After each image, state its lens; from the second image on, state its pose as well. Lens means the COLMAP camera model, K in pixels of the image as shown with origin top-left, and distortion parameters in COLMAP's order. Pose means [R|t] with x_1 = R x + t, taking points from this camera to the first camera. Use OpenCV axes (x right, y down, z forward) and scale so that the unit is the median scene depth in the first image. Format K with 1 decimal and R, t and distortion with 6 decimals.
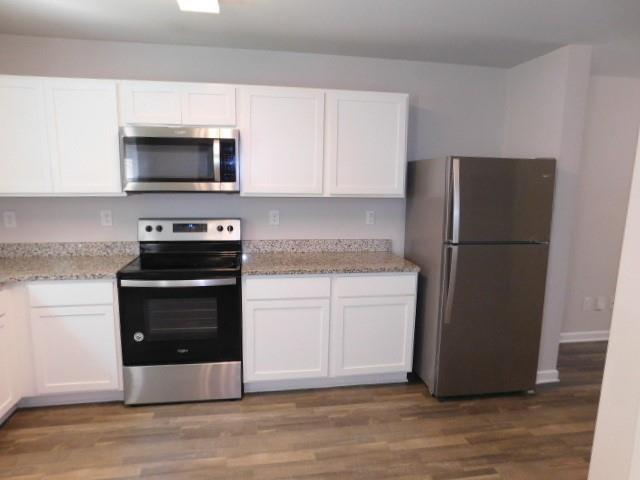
lens RADIAL K [[421.5, 0, 320.0], [0, 421.5, 240.0], [0, 0, 1]] dist [-0.070139, 0.053704]
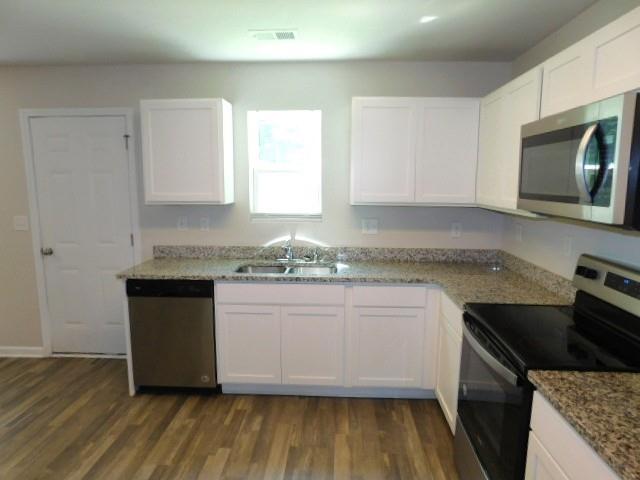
lens RADIAL K [[421.5, 0, 320.0], [0, 421.5, 240.0], [0, 0, 1]] dist [-0.070139, 0.053704]
pose [[-0.217263, 0.124230, -0.968175, 0.335687], [-0.156486, 0.974606, 0.160171, -0.123529], [0.963488, 0.186305, -0.192306, 0.774354]]
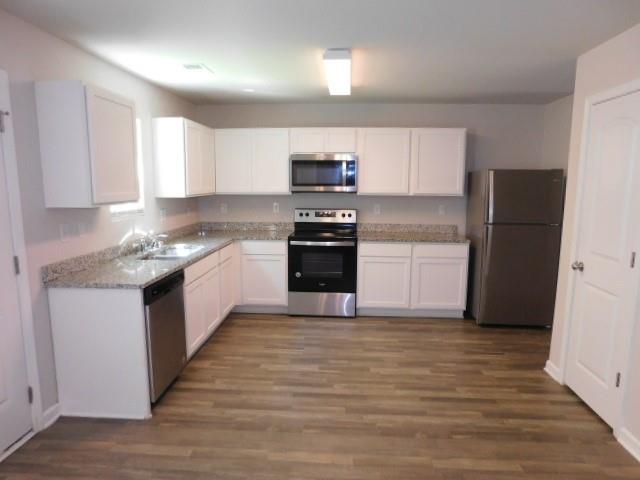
lens RADIAL K [[421.5, 0, 320.0], [0, 421.5, 240.0], [0, 0, 1]] dist [-0.070139, 0.053704]
pose [[0.972248, 0.021208, -0.232991, 0.057840], [-0.024920, 0.999605, -0.013001, 0.100749], [0.232624, 0.018446, 0.972392, -0.650039]]
